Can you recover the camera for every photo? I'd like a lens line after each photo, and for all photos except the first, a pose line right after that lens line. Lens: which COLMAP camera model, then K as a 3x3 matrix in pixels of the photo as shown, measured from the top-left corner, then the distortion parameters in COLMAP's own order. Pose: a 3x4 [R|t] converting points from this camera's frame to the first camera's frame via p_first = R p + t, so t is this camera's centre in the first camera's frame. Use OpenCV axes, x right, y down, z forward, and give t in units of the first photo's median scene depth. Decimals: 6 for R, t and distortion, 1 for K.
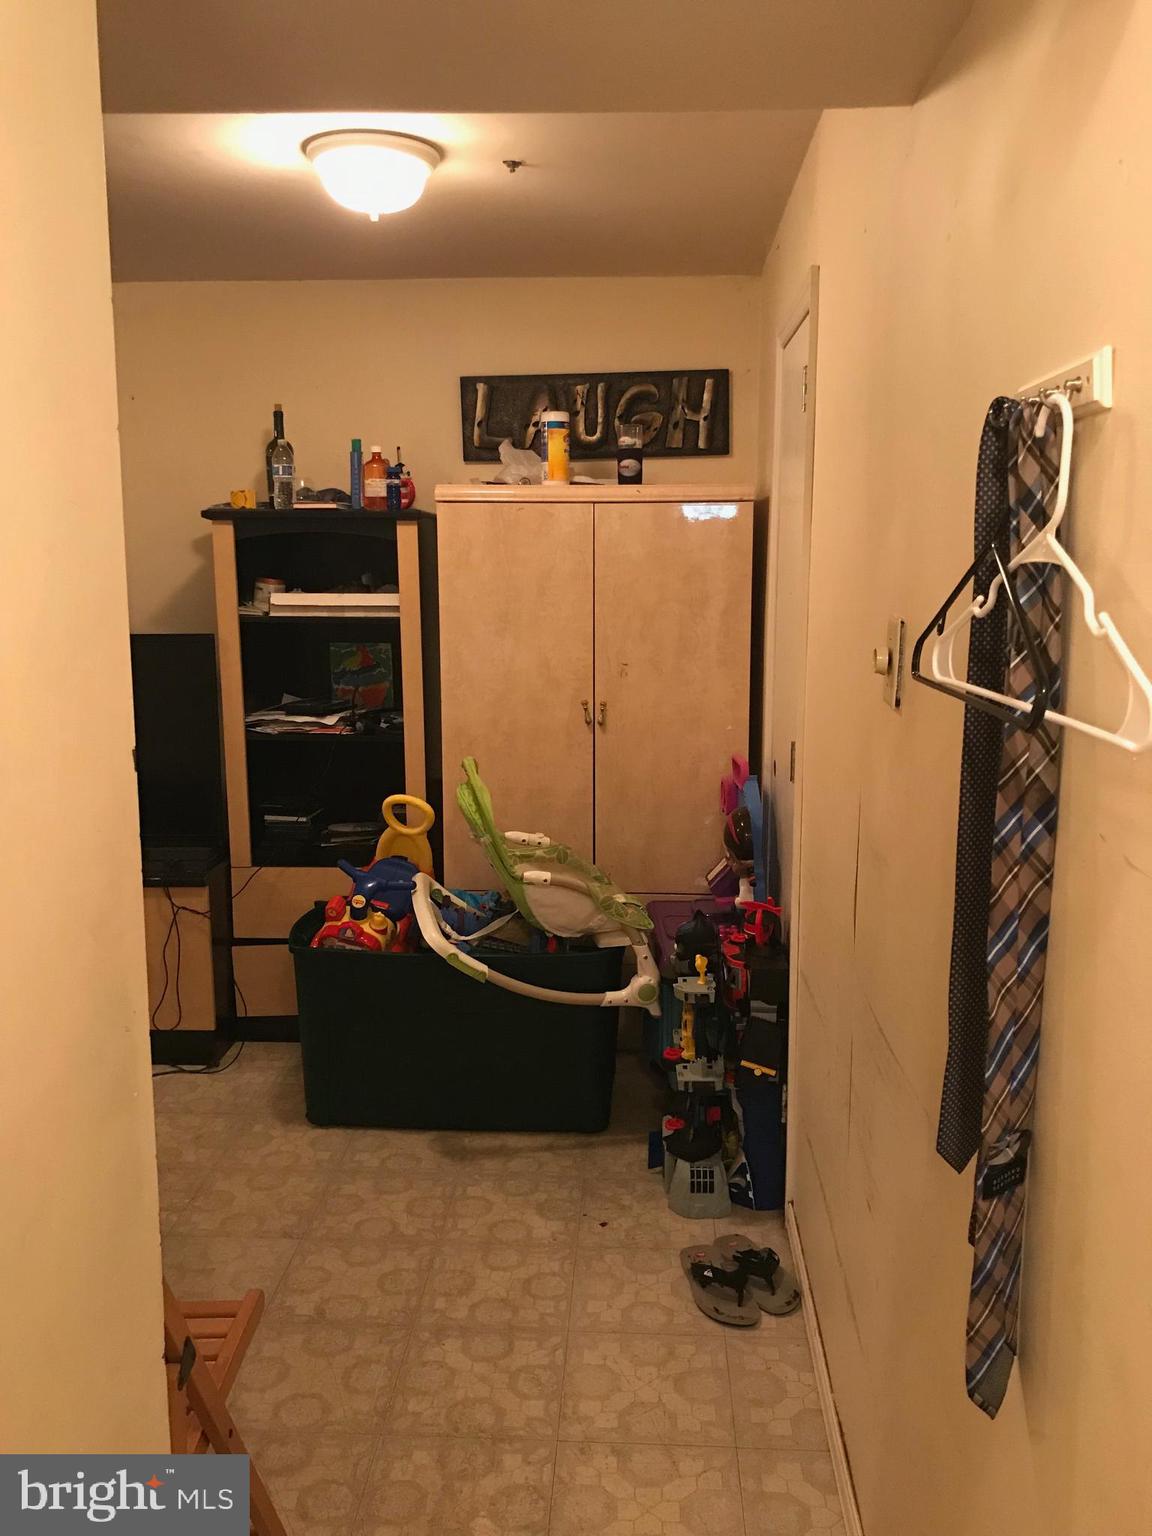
lens RADIAL K [[1276.0, 0, 576.0], [0, 1276.0, 768.0], [0, 0, 1]] dist [-0.007166, 0.066620]
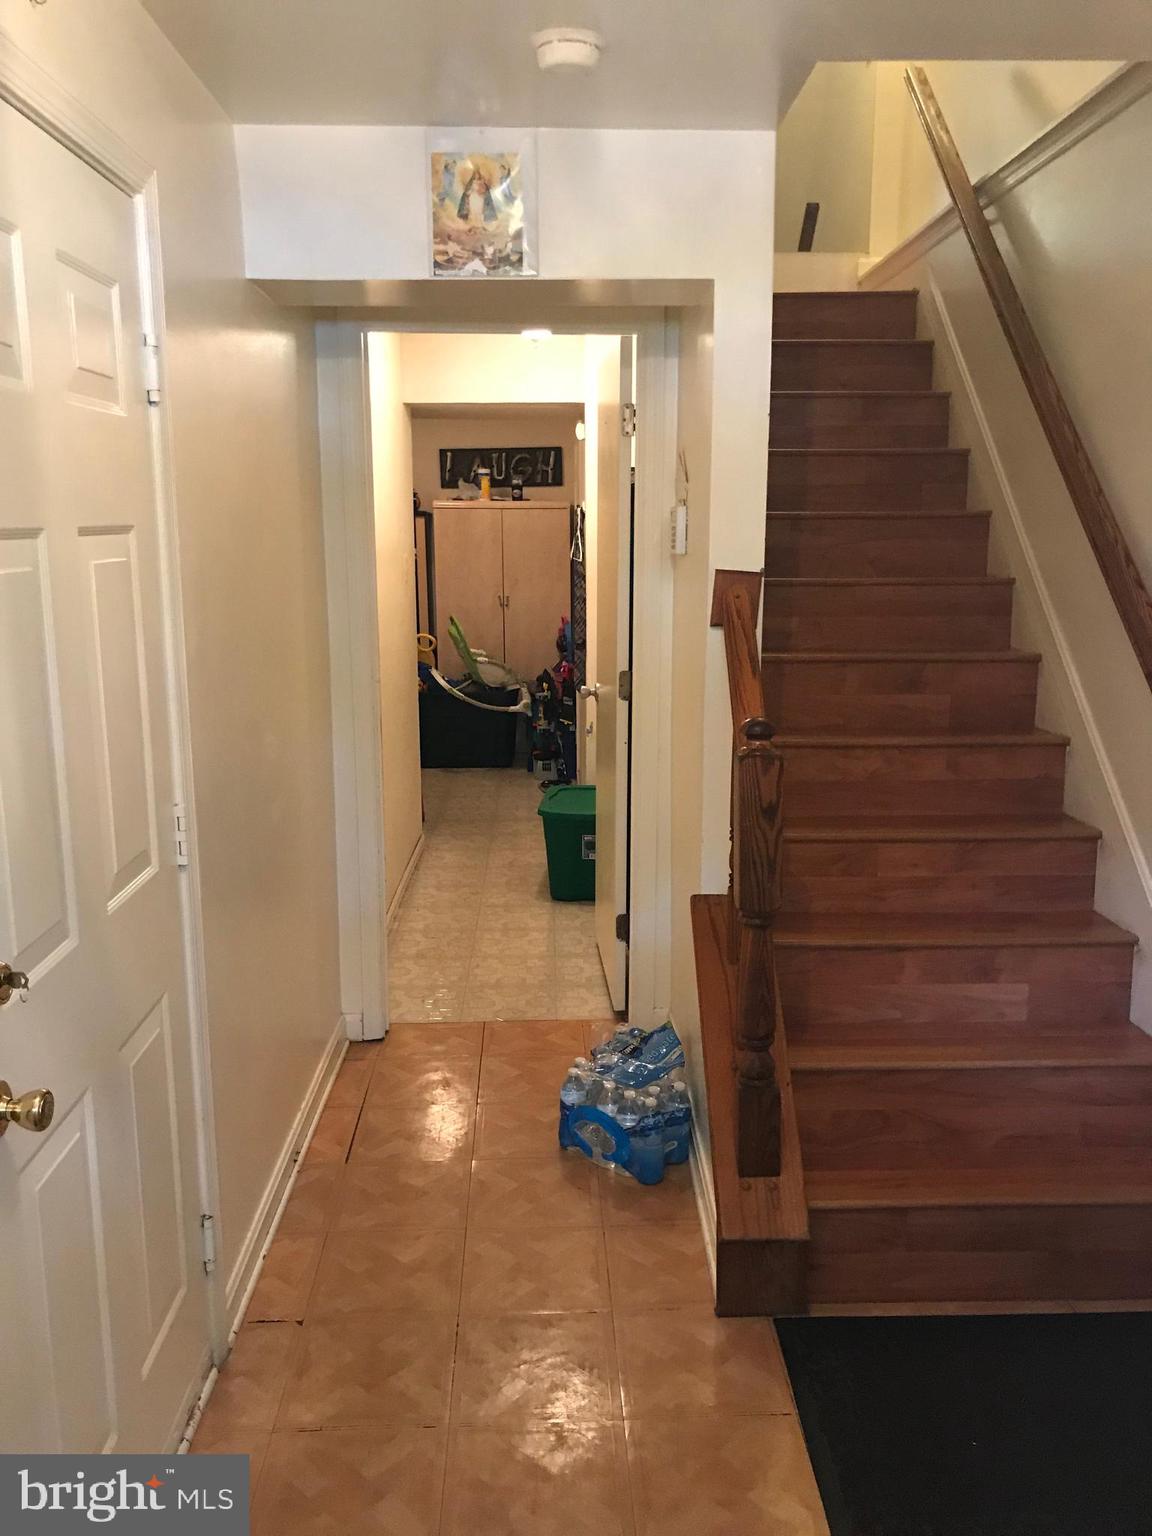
lens RADIAL K [[1265.0, 0, 576.0], [0, 1265.0, 768.0], [0, 0, 1]] dist [0.053401, -0.040056]
pose [[0.996897, -0.014660, 0.077340, -0.035252], [0.012596, 0.999553, 0.027117, 0.192837], [-0.077703, -0.026059, 0.996636, -1.260478]]
